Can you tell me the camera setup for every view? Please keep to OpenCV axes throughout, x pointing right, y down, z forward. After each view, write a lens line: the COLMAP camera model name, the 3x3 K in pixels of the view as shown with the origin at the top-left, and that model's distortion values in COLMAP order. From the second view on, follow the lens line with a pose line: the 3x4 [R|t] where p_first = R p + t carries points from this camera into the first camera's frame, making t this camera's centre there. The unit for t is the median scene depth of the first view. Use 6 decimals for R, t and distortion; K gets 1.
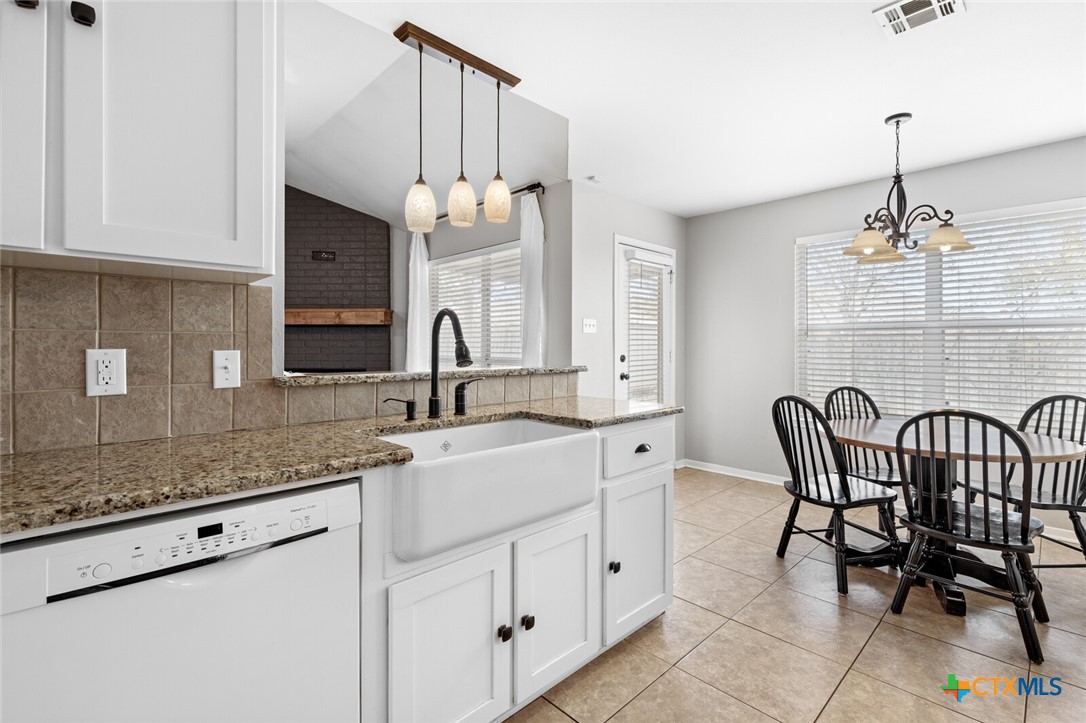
lens RADIAL K [[492.8, 0, 546.4], [0, 492.8, 346.5], [0, 0, 1]] dist [0.003636, -0.000621]
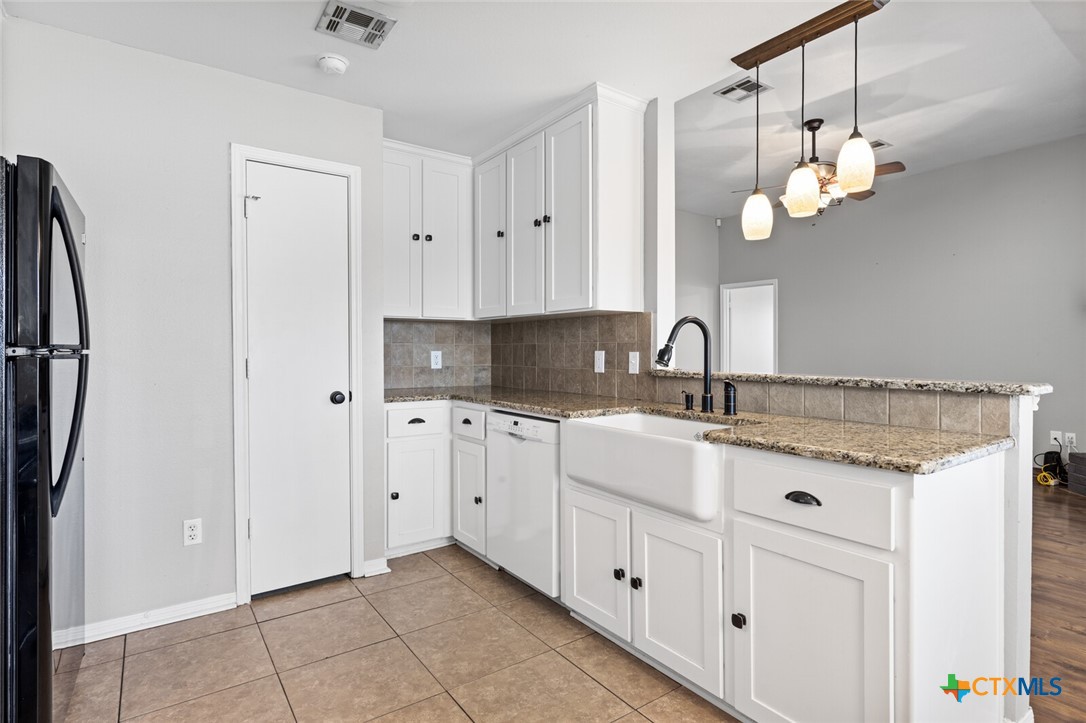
lens RADIAL K [[554.7, 0, 549.2], [0, 554.7, 354.3], [0, 0, 1]] dist [-0.003333, 0.000222]
pose [[-0.143814, 0.008945, -0.989564, 0.766887], [0.000721, 0.999960, 0.008934, -0.000648], [0.989605, 0.000571, -0.143814, 0.580671]]
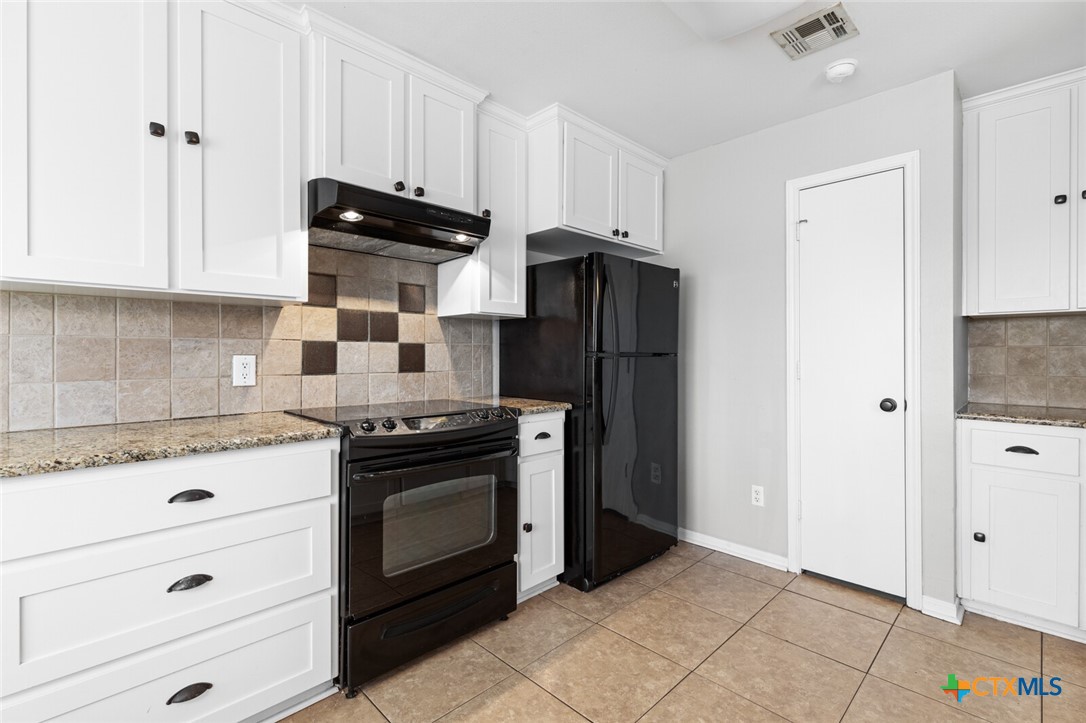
lens RADIAL K [[492.8, 0, 548.2], [0, 492.8, 354.4], [0, 0, 1]] dist [0.003636, -0.000621]
pose [[-0.999837, -0.001803, -0.017951, 0.397124], [-0.001864, 0.999993, 0.003377, -0.002327], [0.017945, 0.003410, -0.999833, 0.918672]]
